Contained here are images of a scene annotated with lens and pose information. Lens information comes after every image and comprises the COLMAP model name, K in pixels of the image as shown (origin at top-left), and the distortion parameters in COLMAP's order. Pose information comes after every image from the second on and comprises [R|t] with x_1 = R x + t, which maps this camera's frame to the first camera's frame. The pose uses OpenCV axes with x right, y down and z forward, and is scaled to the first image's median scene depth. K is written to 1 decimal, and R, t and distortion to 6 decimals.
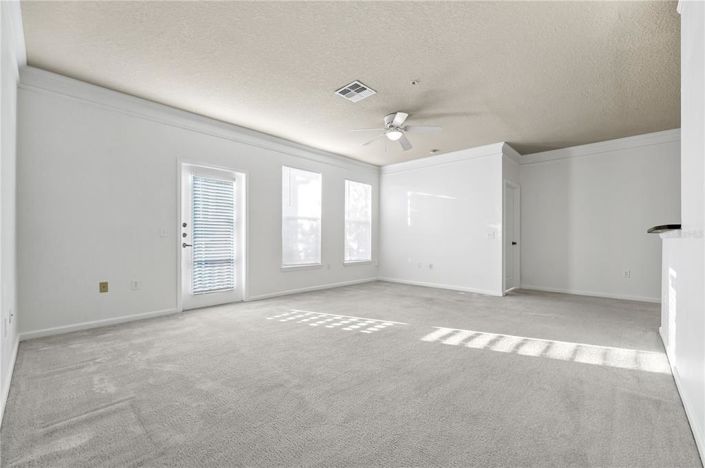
lens RADIAL K [[295.3, 0, 355.6], [0, 295.3, 234.9], [0, 0, 1]] dist [-0.001068, -0.000224]
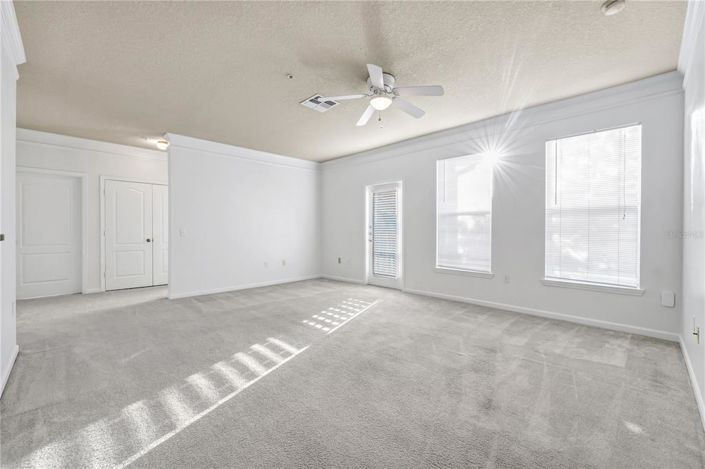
lens RADIAL K [[295.3, 0, 355.6], [0, 295.3, 235.4], [0, 0, 1]] dist [-0.001068, -0.000224]
pose [[-0.024774, 0.005257, -0.999679, 0.672227], [0.000778, 0.999986, 0.005239, -0.000087], [0.999693, -0.000648, -0.024778, 0.719443]]
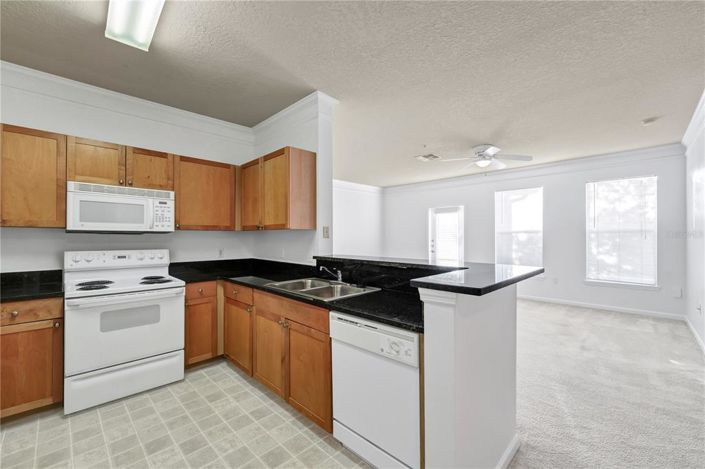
lens RADIAL K [[288.6, 0, 349.0], [0, 288.6, 237.5], [0, 0, 1]] dist [0.000230, -0.000069]
pose [[-0.028527, -0.007317, -0.999566, 0.950442], [0.004703, 0.999961, -0.007454, -0.030620], [0.999582, -0.004913, -0.028492, 0.386163]]
